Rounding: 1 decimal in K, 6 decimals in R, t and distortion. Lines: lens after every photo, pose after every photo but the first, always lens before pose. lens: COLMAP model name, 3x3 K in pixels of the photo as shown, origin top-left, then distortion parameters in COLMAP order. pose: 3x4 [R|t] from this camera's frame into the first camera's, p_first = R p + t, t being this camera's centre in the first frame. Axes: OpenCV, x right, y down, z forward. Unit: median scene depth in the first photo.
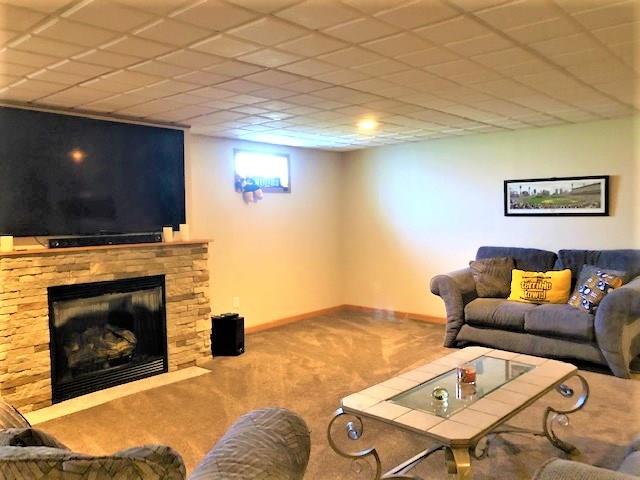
lens RADIAL K [[531.0, 0, 320.3], [0, 531.0, 234.8], [0, 0, 1]] dist [0.061114, 0.025009]
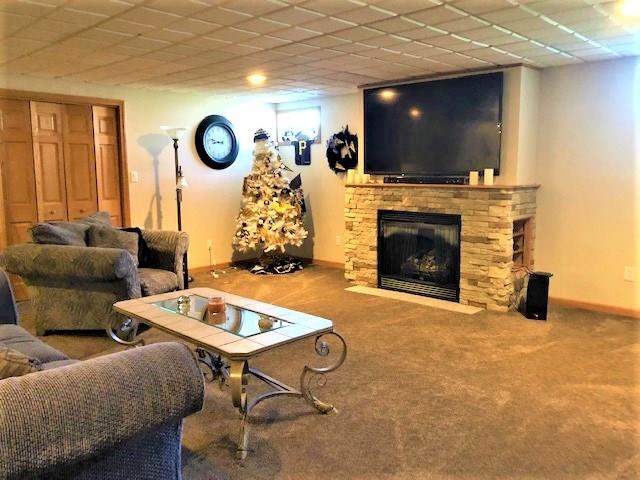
lens RADIAL K [[531.0, 0, 320.9], [0, 531.0, 243.4], [0, 0, 1]] dist [0.061114, 0.025009]
pose [[-0.039623, 0.153808, -0.987306, 0.841072], [-0.035430, 0.987244, 0.155220, -0.027913], [0.998586, 0.041130, -0.033668, 0.789852]]
